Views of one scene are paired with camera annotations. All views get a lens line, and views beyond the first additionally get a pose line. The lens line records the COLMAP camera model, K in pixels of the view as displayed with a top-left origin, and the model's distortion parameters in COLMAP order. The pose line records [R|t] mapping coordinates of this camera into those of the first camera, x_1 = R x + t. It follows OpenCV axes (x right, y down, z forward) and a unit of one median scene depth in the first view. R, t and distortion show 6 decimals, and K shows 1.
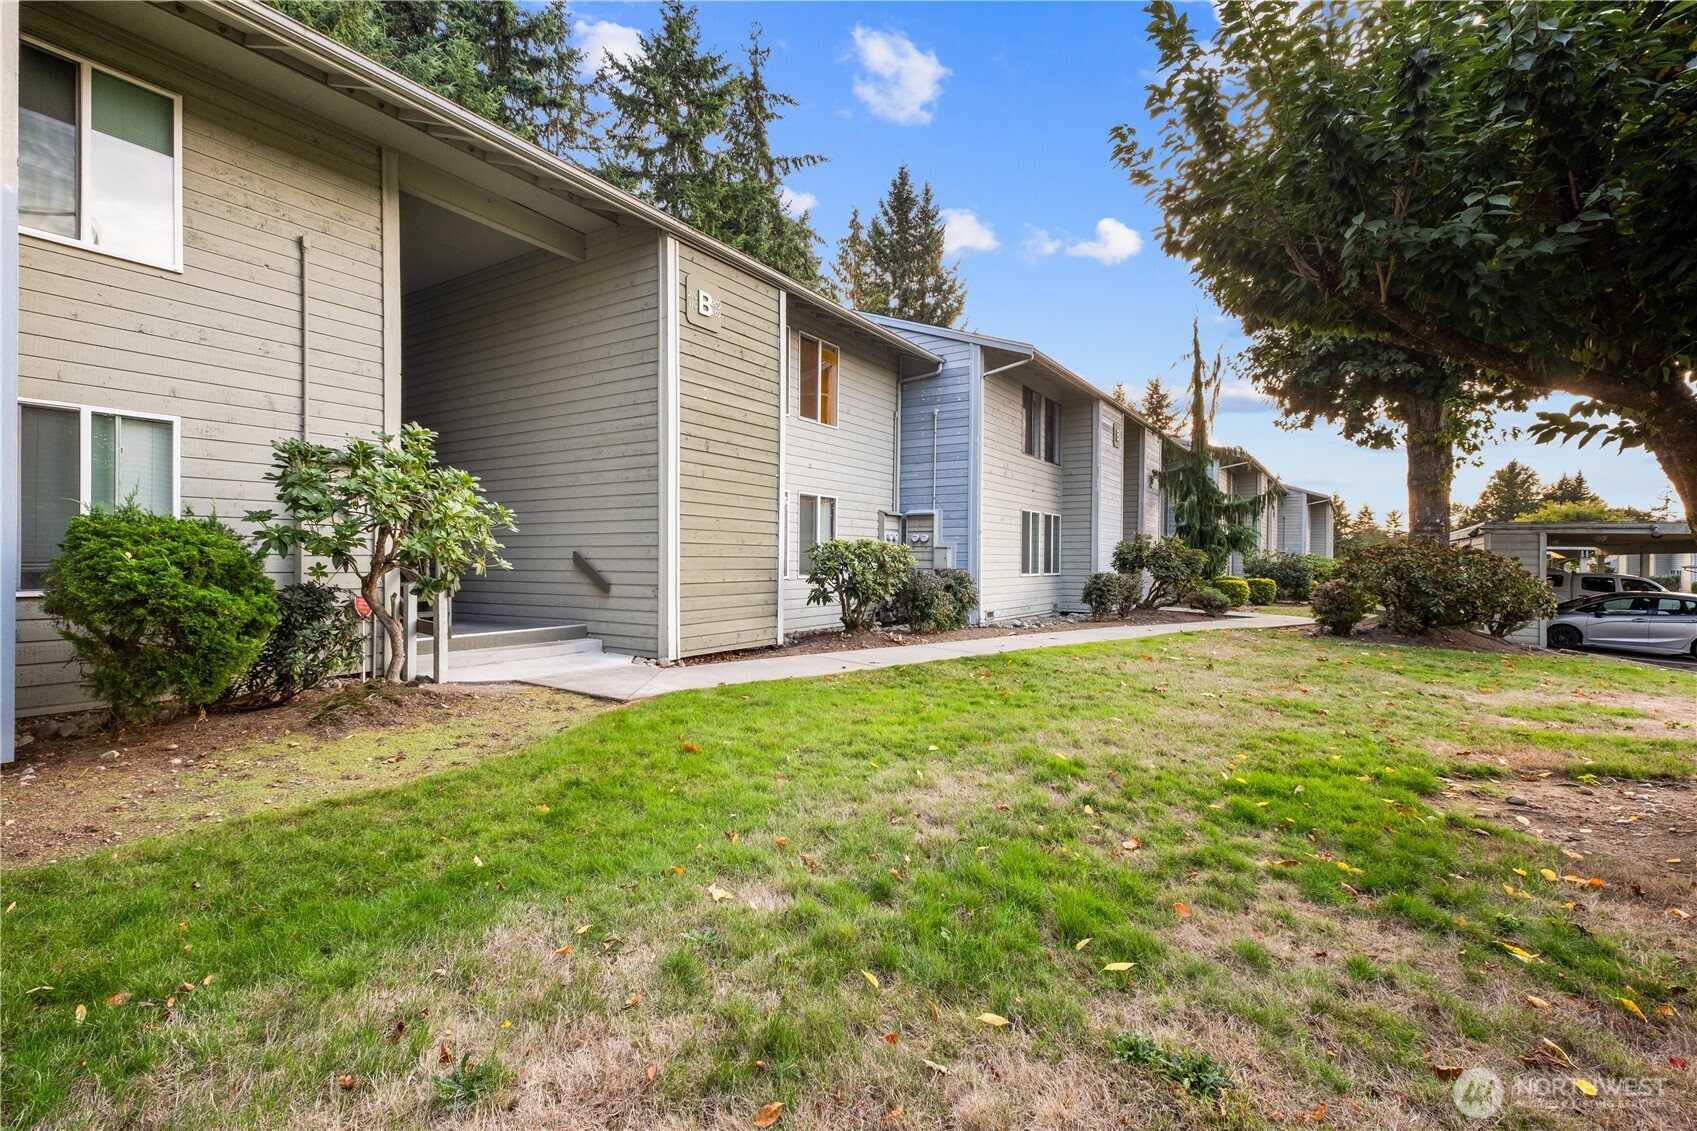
lens RADIAL K [[812.6, 0, 828.8], [0, 812.6, 561.3], [0, 0, 1]] dist [0.064845, -0.041651]
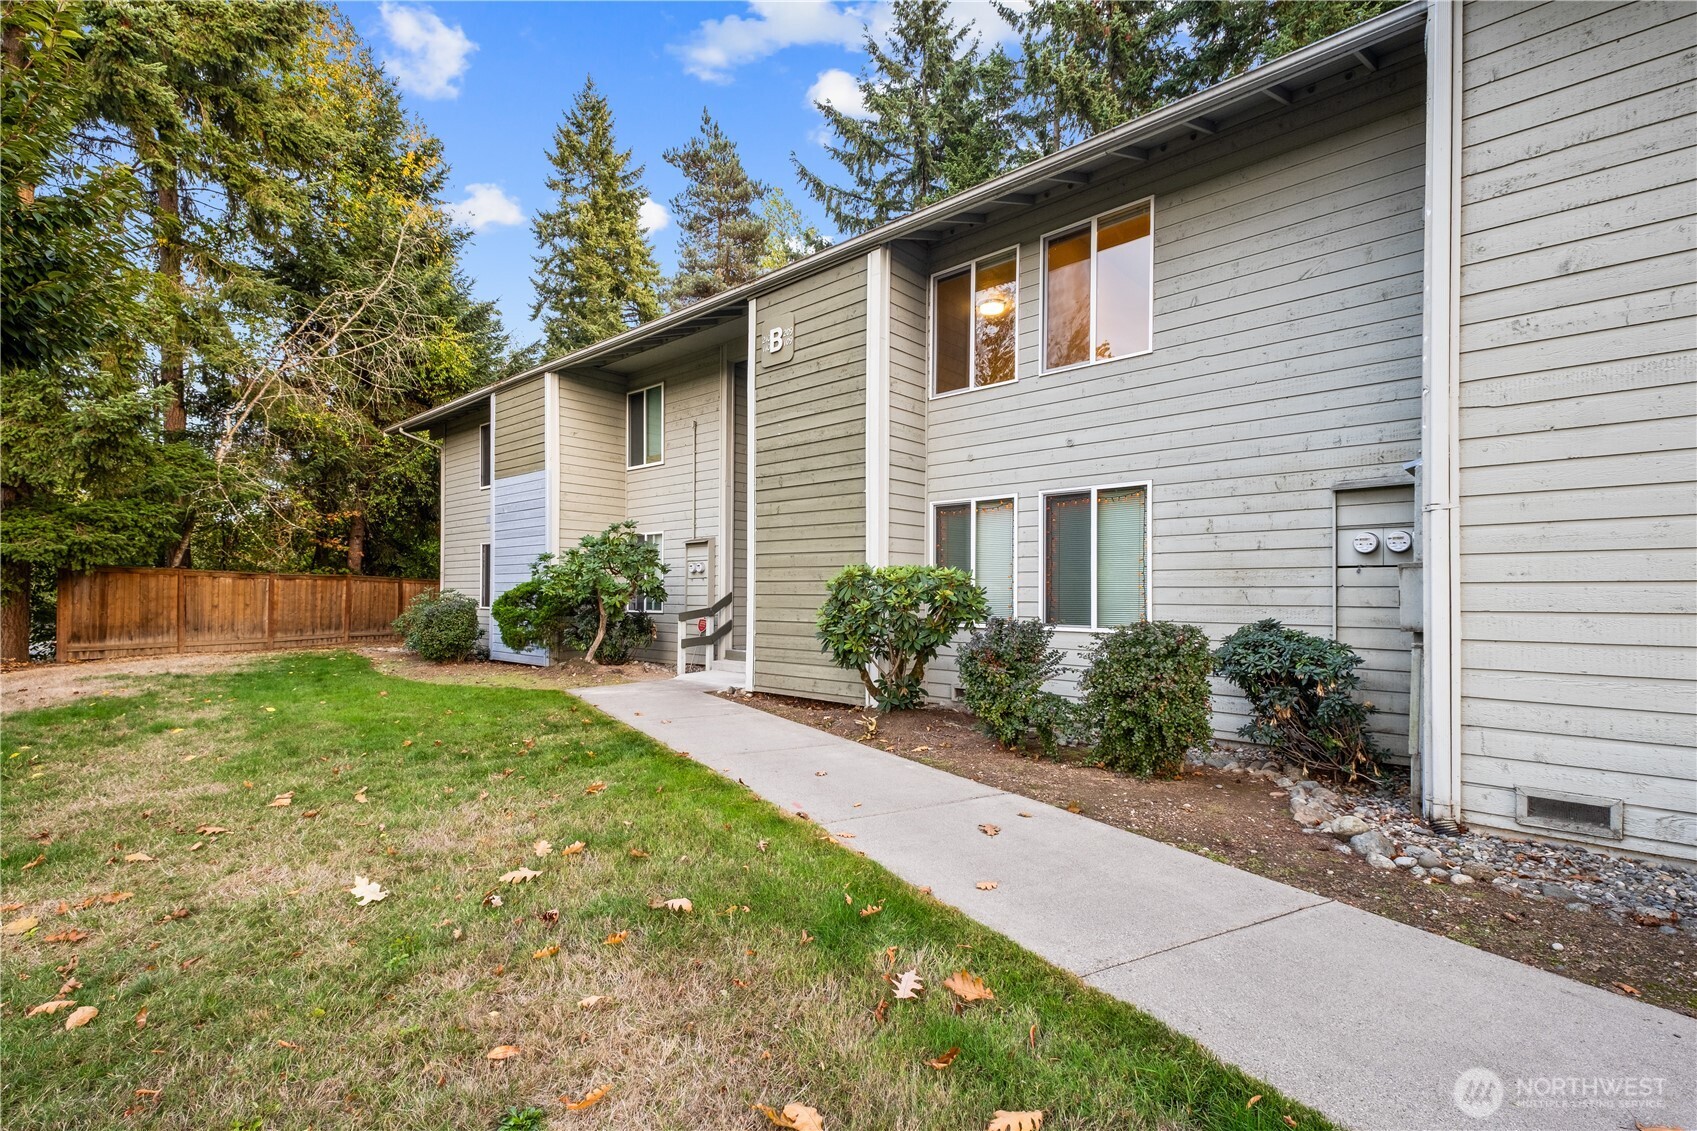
lens RADIAL K [[812.6, 0, 828.8], [0, 812.6, 561.3], [0, 0, 1]] dist [0.064845, -0.041651]
pose [[-0.213650, -0.037974, -0.976172, 0.691027], [-0.008806, 0.999278, -0.036946, -0.009283], [0.976871, 0.000703, -0.213830, 1.113503]]
